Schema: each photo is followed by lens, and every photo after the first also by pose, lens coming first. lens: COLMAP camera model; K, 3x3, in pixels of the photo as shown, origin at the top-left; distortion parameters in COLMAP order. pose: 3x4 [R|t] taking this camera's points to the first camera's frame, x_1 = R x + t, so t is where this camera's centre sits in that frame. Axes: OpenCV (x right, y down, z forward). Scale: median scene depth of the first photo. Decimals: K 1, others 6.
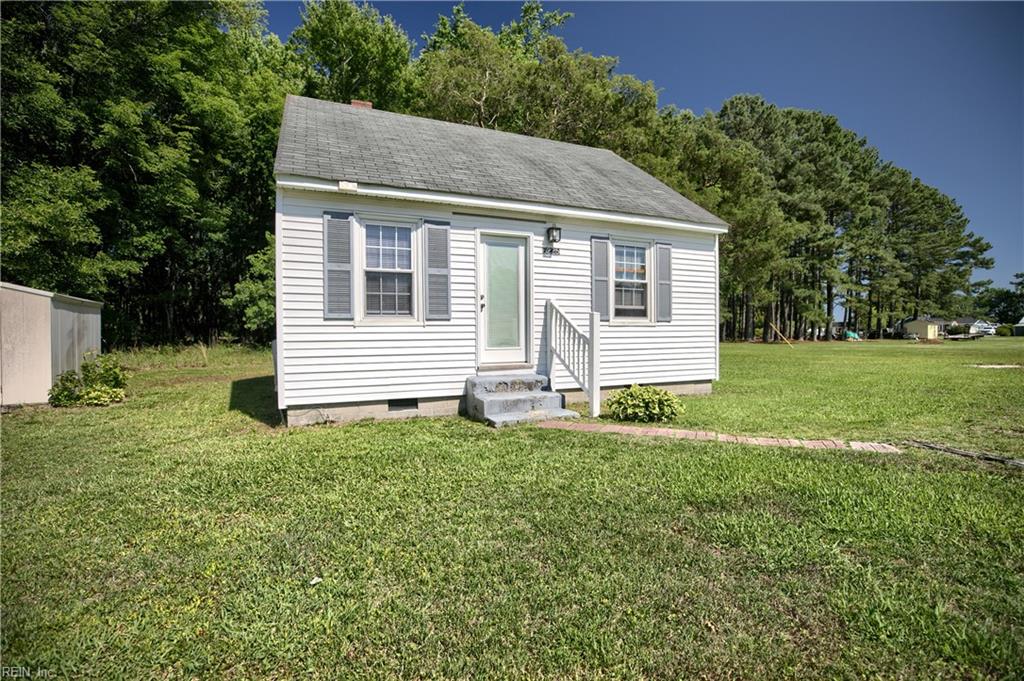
lens RADIAL K [[469.3, 0, 513.2], [0, 469.3, 337.8], [0, 0, 1]] dist [0.003729, 0.000183]
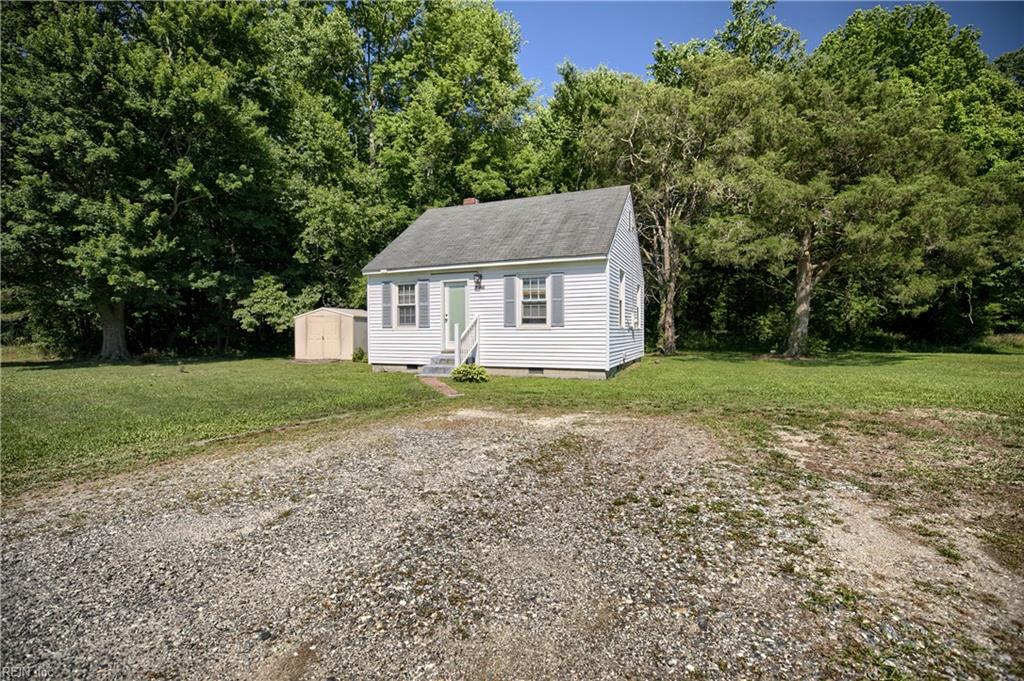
lens RADIAL K [[469.3, 0, 505.7], [0, 469.3, 340.9], [0, 0, 1]] dist [0.003729, 0.000183]
pose [[0.684443, 0.022195, -0.728729, 1.506619], [-0.001221, 0.999570, 0.029297, -0.037743], [0.729066, -0.019162, 0.684175, -0.142902]]
